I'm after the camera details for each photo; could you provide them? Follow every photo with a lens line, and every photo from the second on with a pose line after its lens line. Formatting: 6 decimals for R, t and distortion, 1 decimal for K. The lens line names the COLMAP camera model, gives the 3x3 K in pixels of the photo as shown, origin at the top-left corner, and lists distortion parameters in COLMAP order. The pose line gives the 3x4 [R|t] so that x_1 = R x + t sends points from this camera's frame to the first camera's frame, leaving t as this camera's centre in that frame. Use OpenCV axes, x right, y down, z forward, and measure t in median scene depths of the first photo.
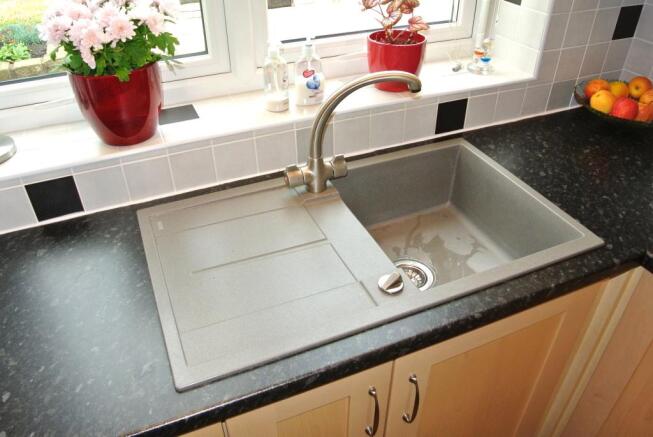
lens RADIAL K [[508.4, 0, 320.9], [0, 508.4, 215.9], [0, 0, 1]] dist [-0.102640, 0.065697]
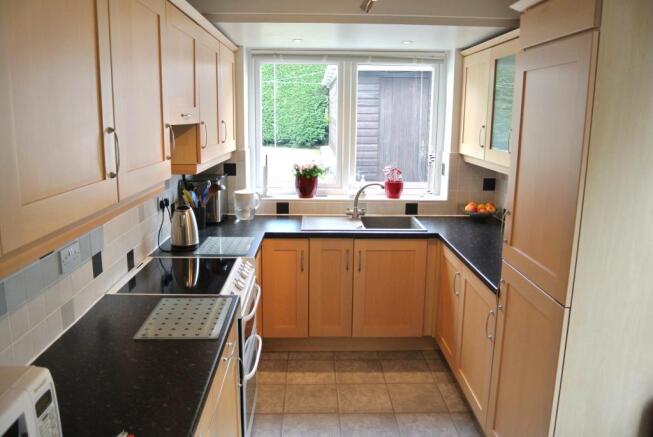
lens RADIAL K [[508.4, 0, 320.9], [0, 508.4, 215.9], [0, 0, 1]] dist [-0.102640, 0.065697]
pose [[0.922881, 0.086598, -0.375222, 0.907690], [-0.235535, 0.897808, -0.372108, 1.078919], [0.304654, 0.431789, 0.848967, -1.659701]]
